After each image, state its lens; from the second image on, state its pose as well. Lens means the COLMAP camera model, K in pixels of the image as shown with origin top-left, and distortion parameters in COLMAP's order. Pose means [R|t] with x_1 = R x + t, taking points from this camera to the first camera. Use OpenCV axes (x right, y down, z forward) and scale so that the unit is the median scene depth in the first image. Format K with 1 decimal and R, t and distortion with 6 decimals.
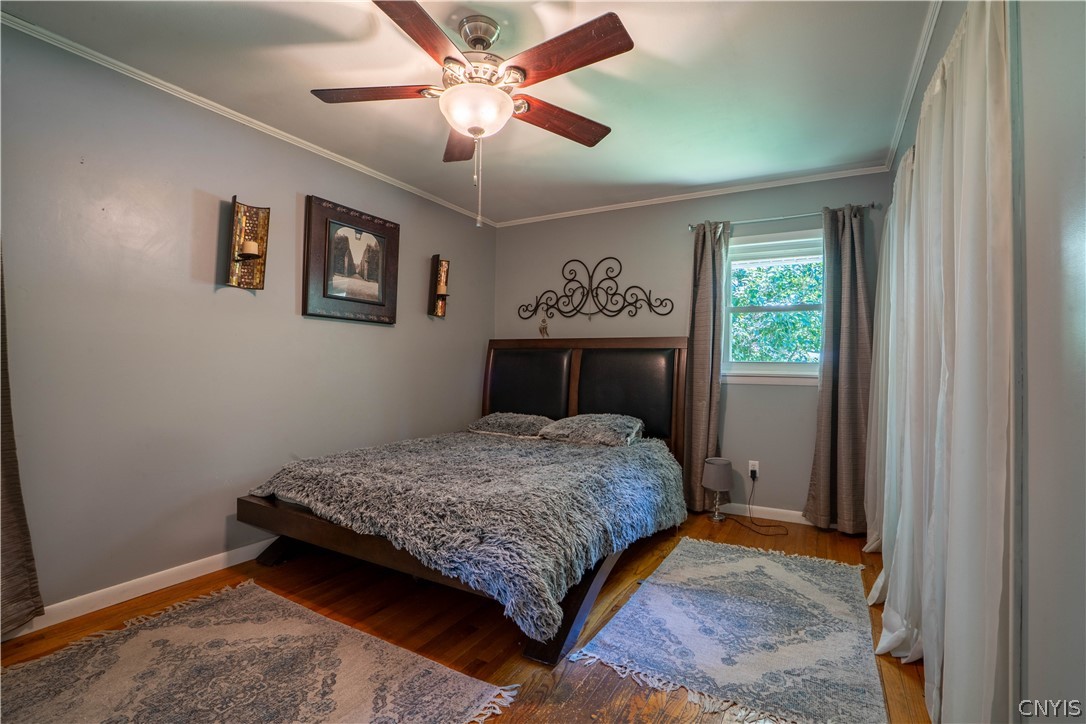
lens RADIAL K [[503.7, 0, 538.2], [0, 503.7, 360.6], [0, 0, 1]] dist [-0.060618, 0.023987]
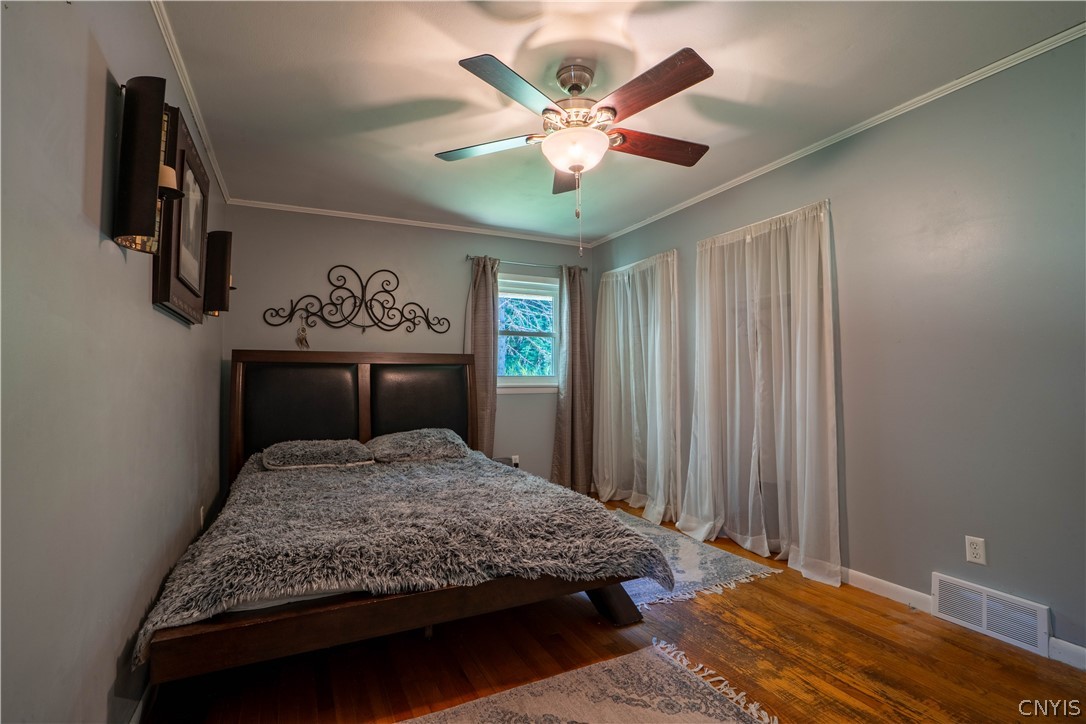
lens RADIAL K [[503.7, 0, 538.2], [0, 503.7, 360.6], [0, 0, 1]] dist [-0.060618, 0.023987]
pose [[0.554002, 0.013118, 0.832412, -0.509517], [0.006852, 0.999770, -0.020316, -0.007816], [-0.832487, 0.016958, 0.553785, 0.220559]]
